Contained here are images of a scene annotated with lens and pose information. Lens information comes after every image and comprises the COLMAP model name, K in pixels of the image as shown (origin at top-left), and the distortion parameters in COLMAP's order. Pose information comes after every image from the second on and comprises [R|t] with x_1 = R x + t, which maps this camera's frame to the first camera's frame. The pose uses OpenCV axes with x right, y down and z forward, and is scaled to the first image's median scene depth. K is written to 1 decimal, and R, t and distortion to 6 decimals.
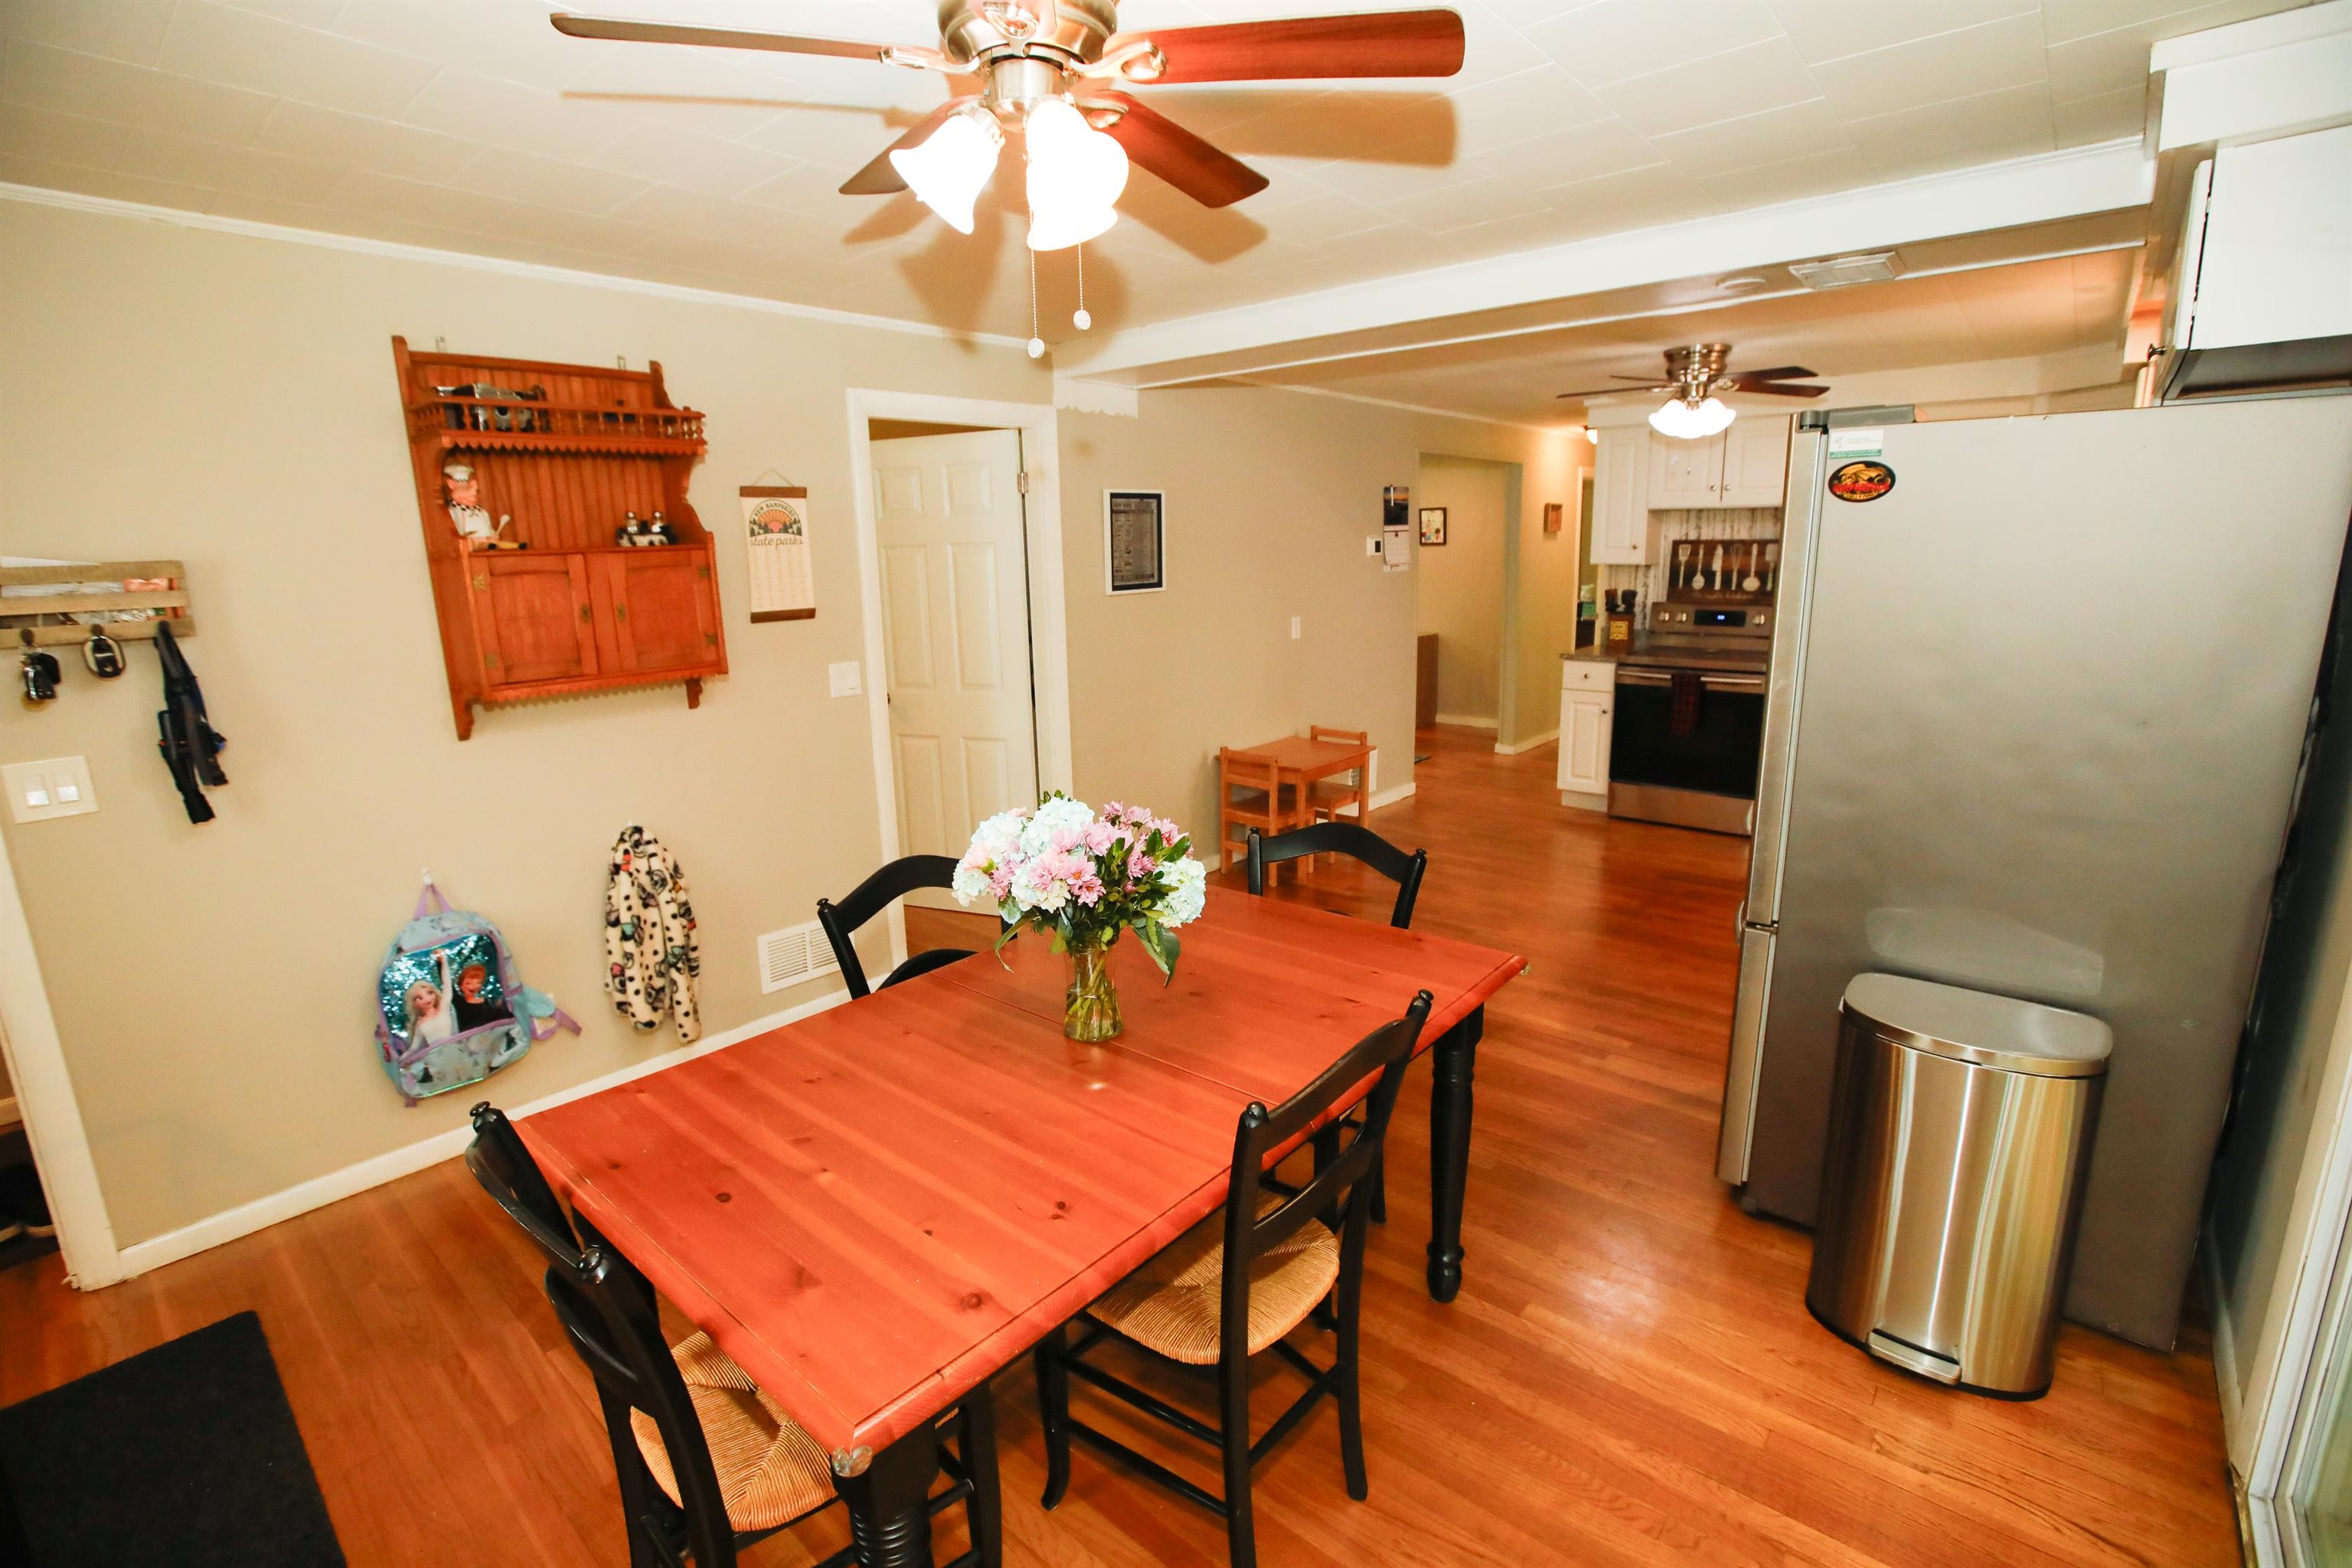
lens RADIAL K [[1069.6, 0, 1169.3], [0, 1069.6, 774.0], [0, 0, 1]] dist [-0.062503, 0.027022]
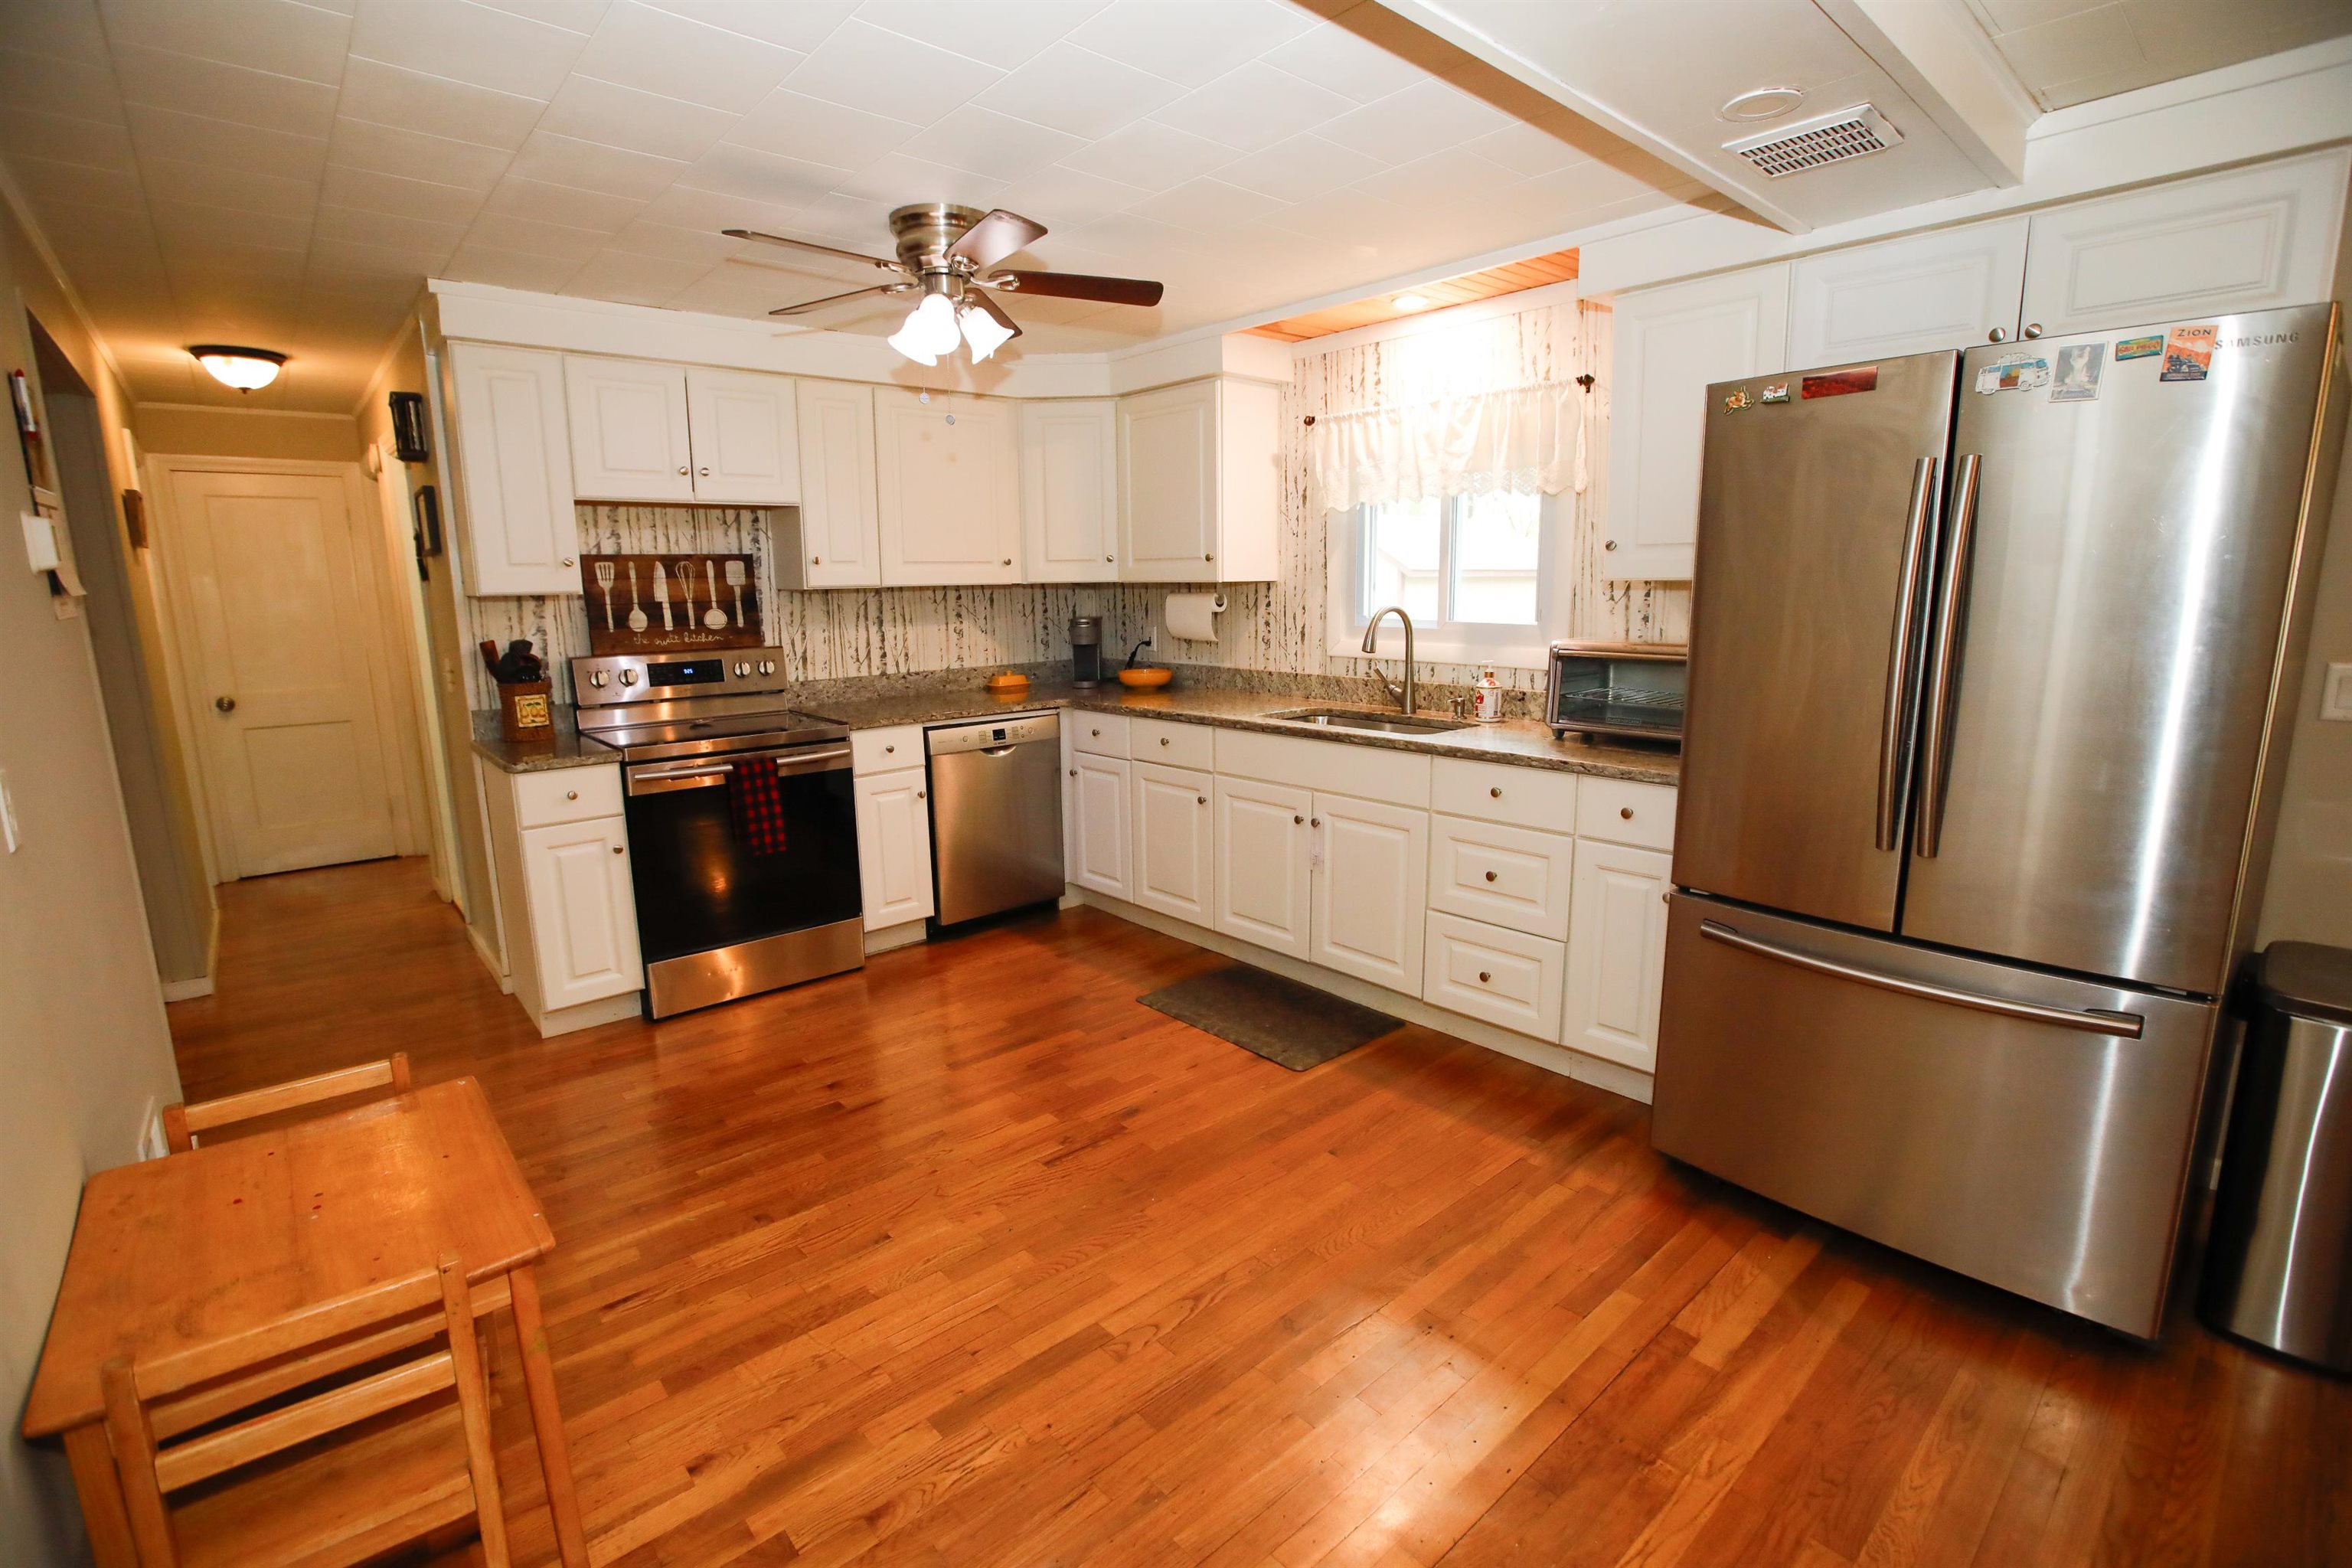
lens RADIAL K [[1063.5, 0, 1171.3], [0, 1063.5, 781.2], [0, 0, 1]] dist [-0.051971, 0.017387]
pose [[0.134384, -0.164879, 0.977116, -0.090698], [0.219051, 0.966609, 0.132979, -0.103737], [-0.966415, 0.196168, 0.166013, 0.612206]]
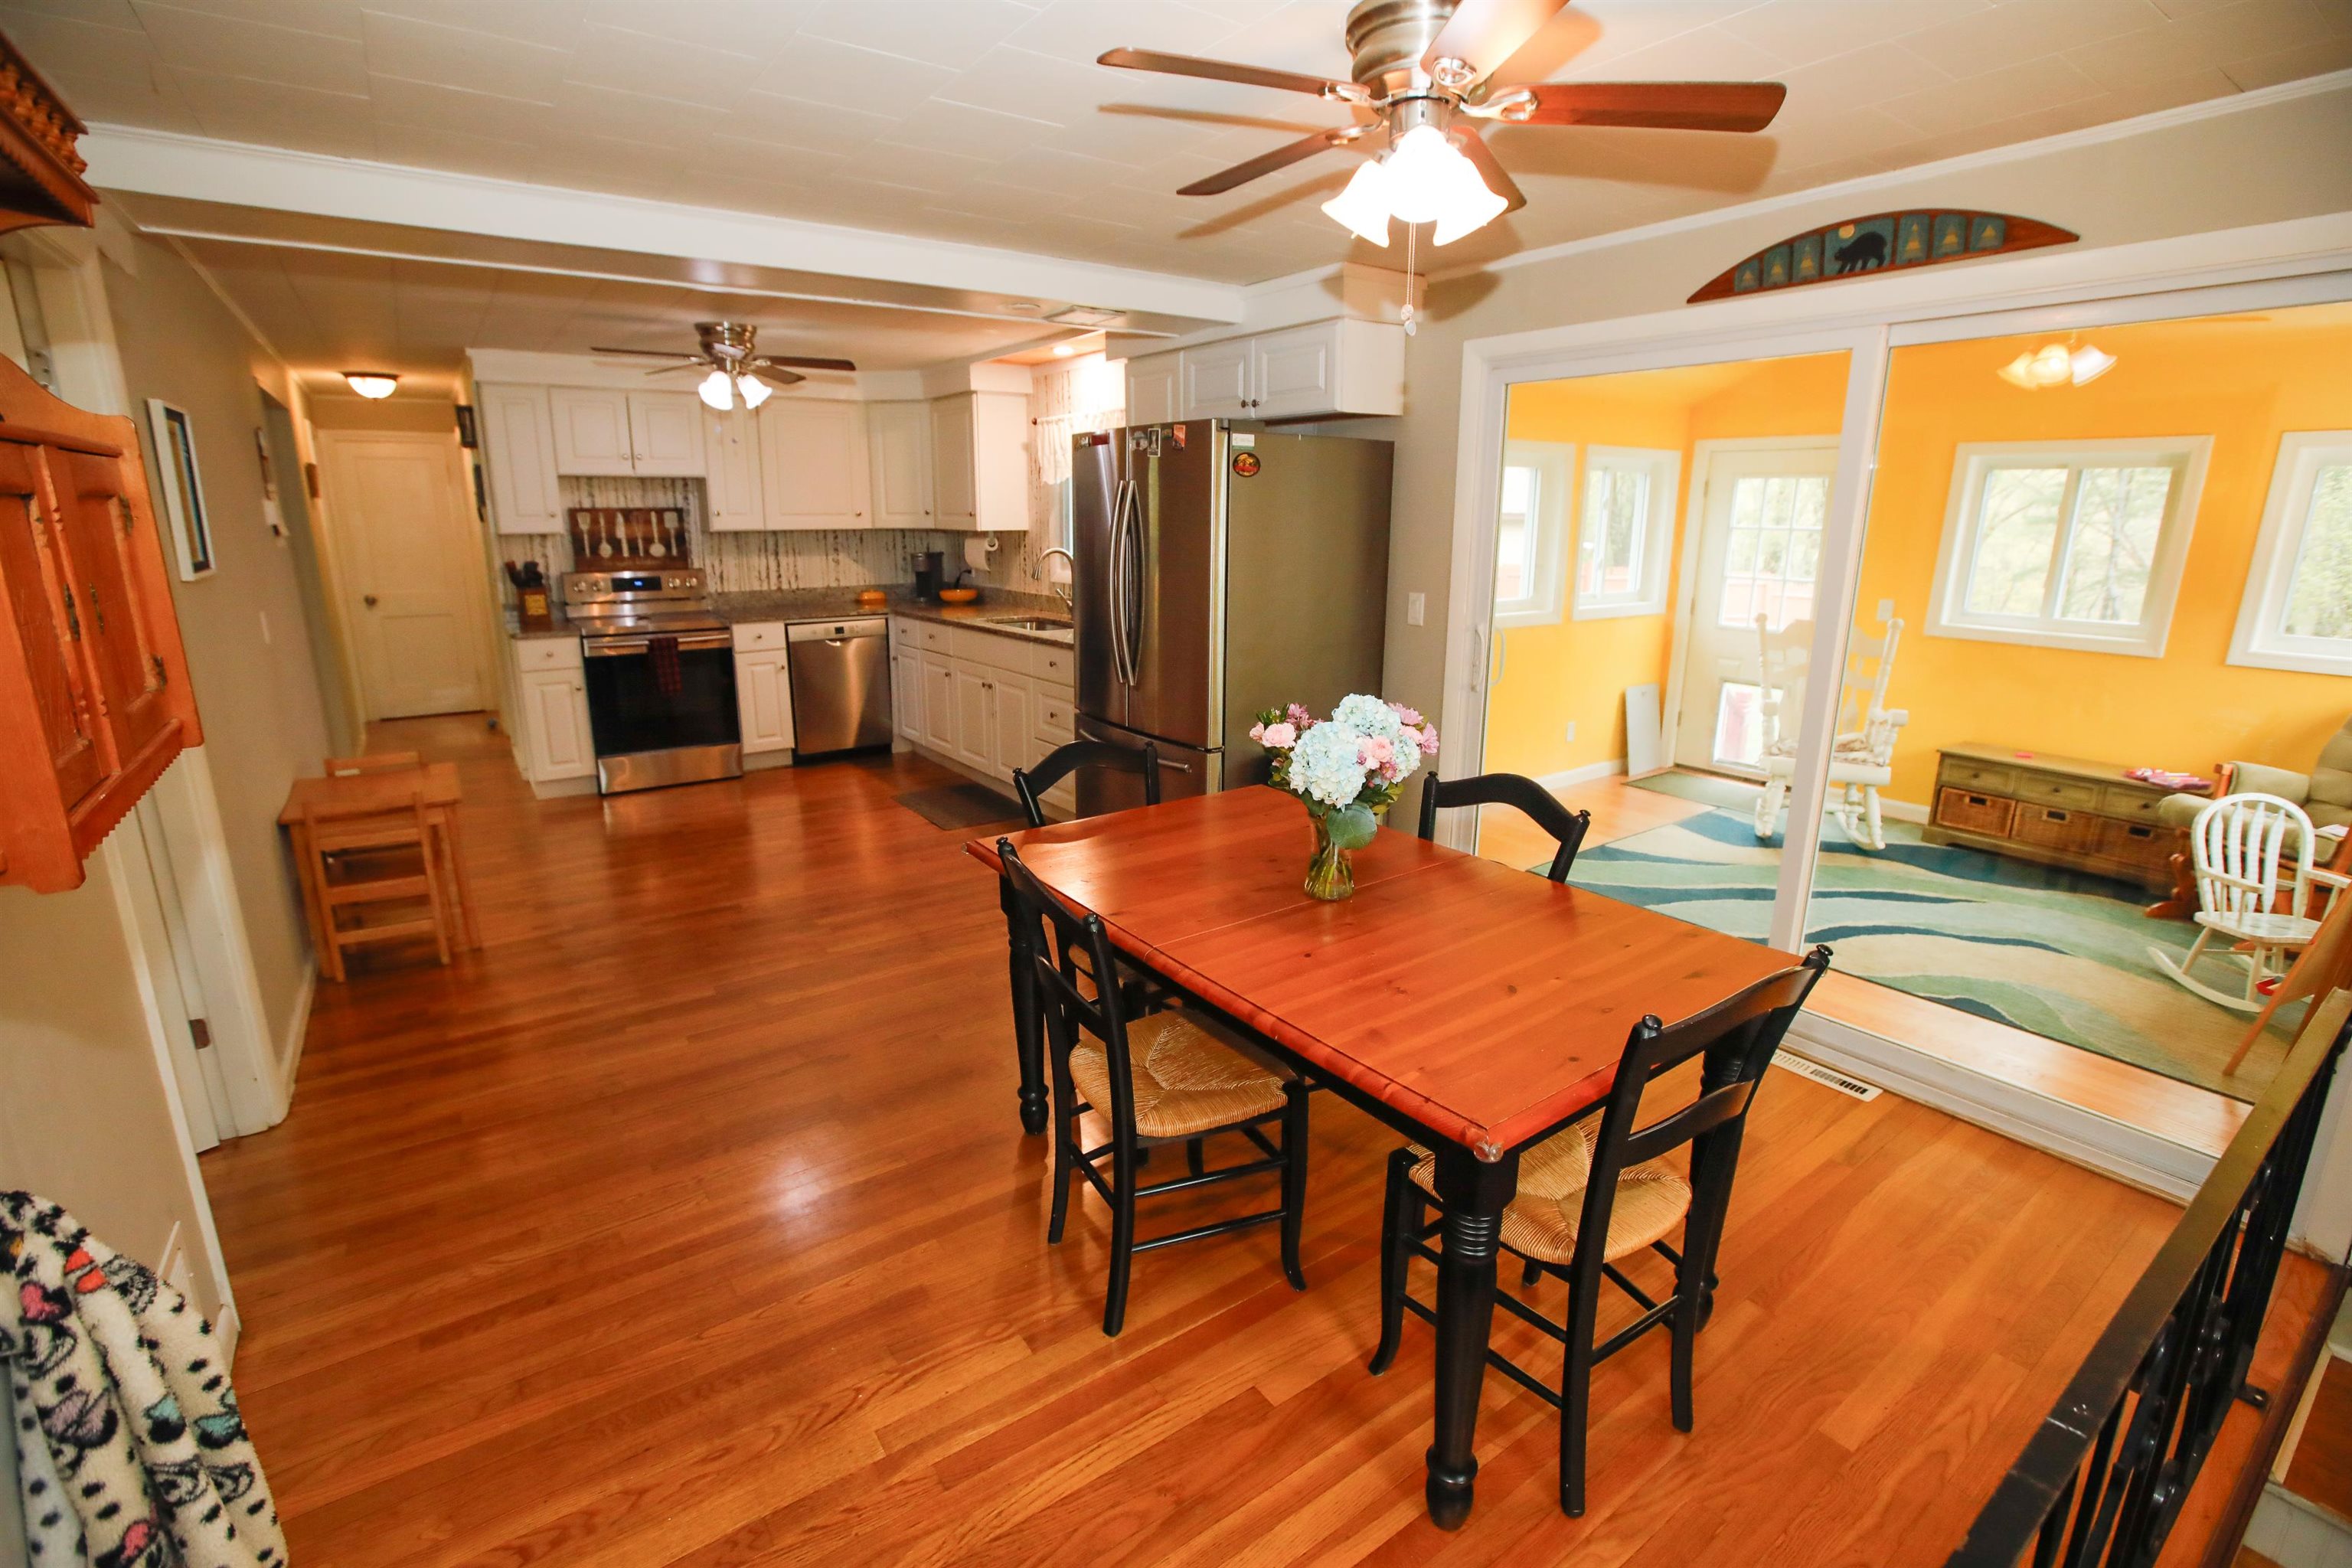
lens RADIAL K [[1048.6, 0, 1153.8], [0, 1048.6, 767.7], [0, 0, 1]] dist [-0.024142, 0.000039]
pose [[0.245931, -0.210175, 0.946226, -0.360016], [0.197875, 0.966536, 0.163257, -0.040430], [-0.948875, 0.147084, 0.279290, 0.258621]]
